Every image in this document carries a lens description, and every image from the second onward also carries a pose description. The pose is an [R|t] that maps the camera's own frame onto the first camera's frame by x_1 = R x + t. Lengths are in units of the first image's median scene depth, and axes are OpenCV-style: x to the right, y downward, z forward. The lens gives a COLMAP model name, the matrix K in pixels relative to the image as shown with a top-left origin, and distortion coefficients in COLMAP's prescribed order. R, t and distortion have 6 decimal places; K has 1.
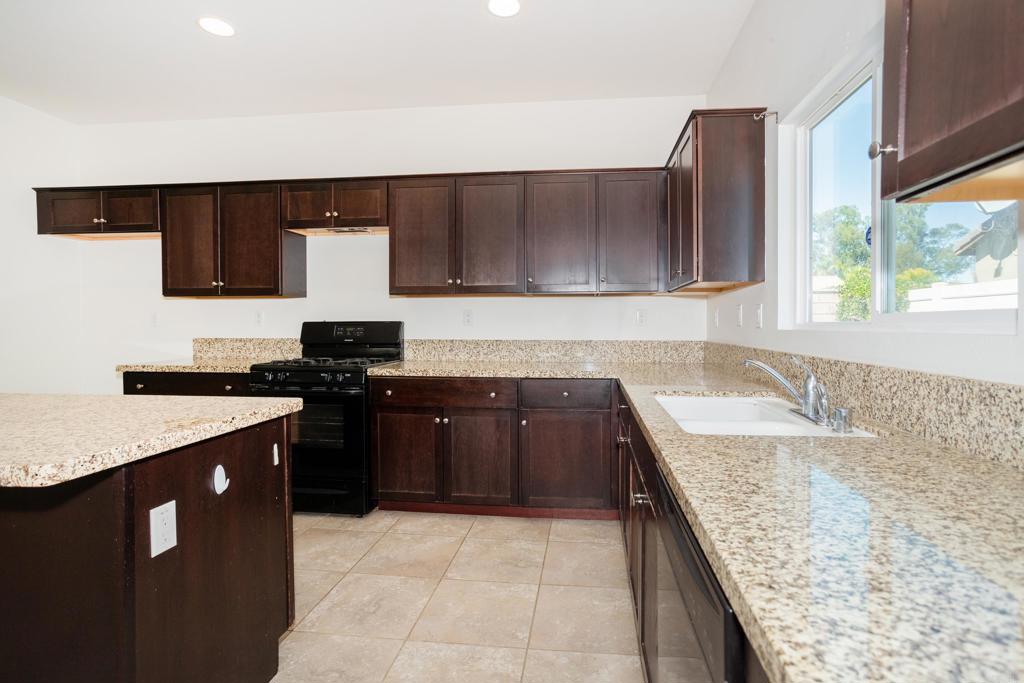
lens RADIAL K [[509.6, 0, 512.9], [0, 509.6, 332.5], [0, 0, 1]] dist [0.000068, 0.000244]
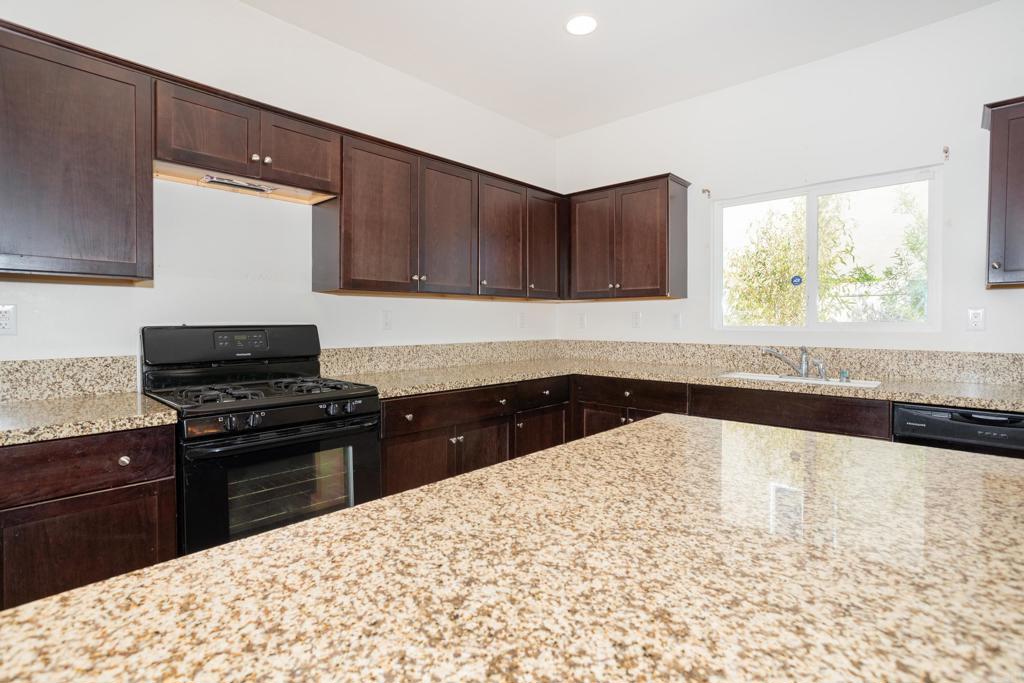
lens RADIAL K [[509.6, 0, 512.9], [0, 509.6, 332.5], [0, 0, 1]] dist [0.000068, 0.000244]
pose [[0.576246, -0.016605, 0.817107, -0.659276], [0.015458, 0.999836, 0.009416, -0.013817], [-0.817130, 0.007205, 0.576408, 0.349518]]
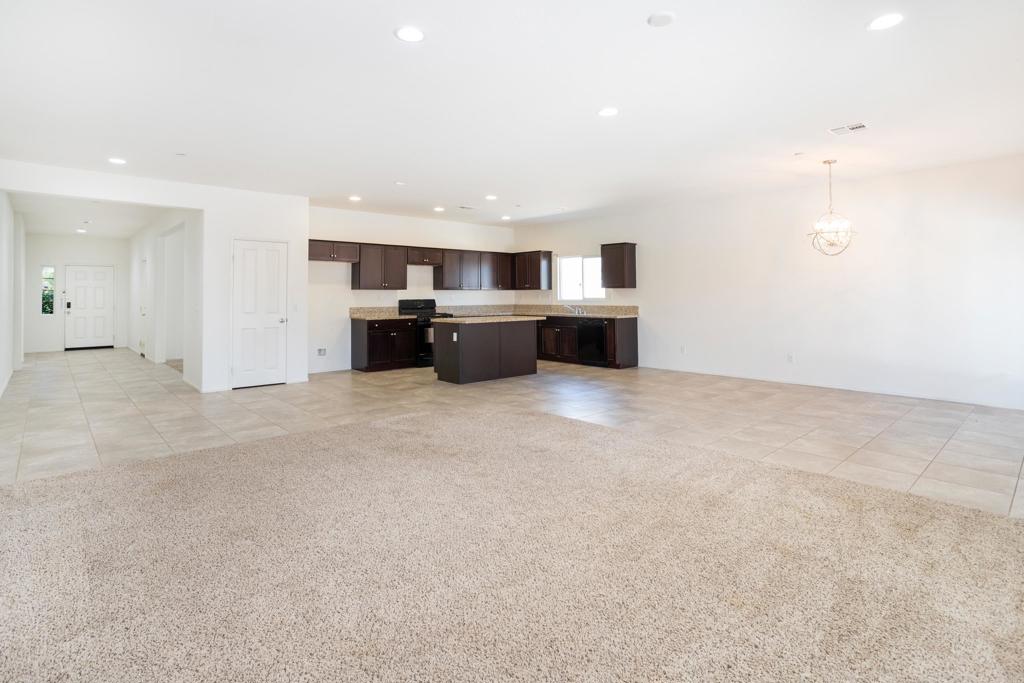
lens RADIAL K [[515.4, 0, 509.9], [0, 515.4, 291.1], [0, 0, 1]] dist [0.000295, 0.000111]
pose [[0.644336, 0.004631, 0.764729, -2.072517], [0.018083, 0.999610, -0.021289, 0.000766], [-0.764529, 0.027546, 0.644001, -1.082744]]
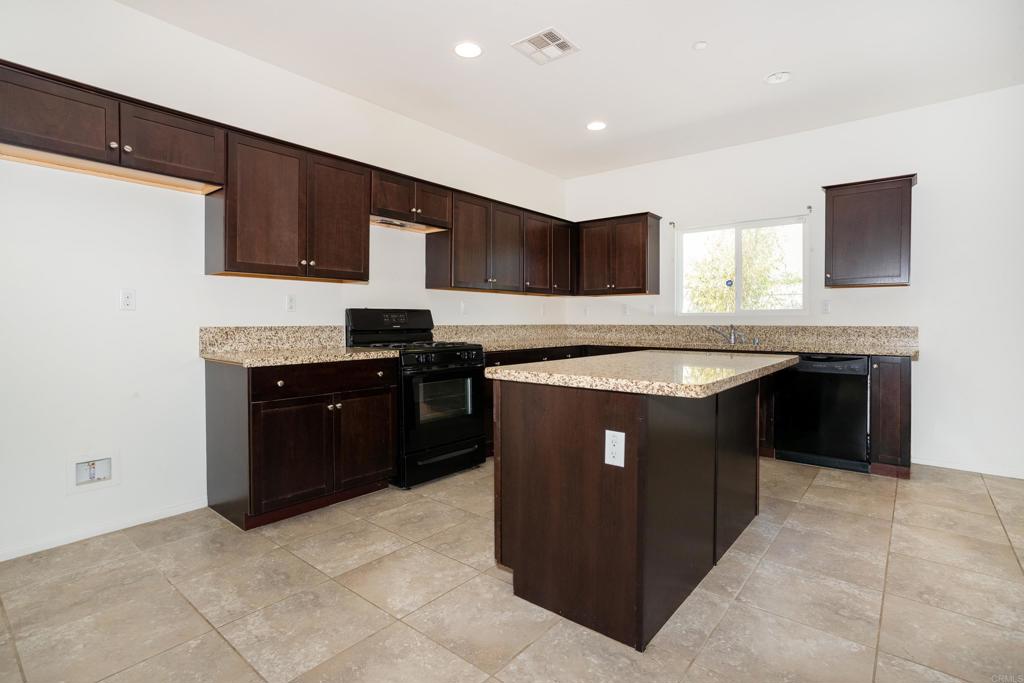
lens RADIAL K [[506.0, 0, 514.9], [0, 506.0, 325.8], [0, 0, 1]] dist [-0.002065, -0.000223]
pose [[0.527490, -0.007309, 0.849530, -1.102887], [0.014627, 0.999893, -0.000480, 0.017746], [-0.849435, 0.012679, 0.527540, 0.231807]]
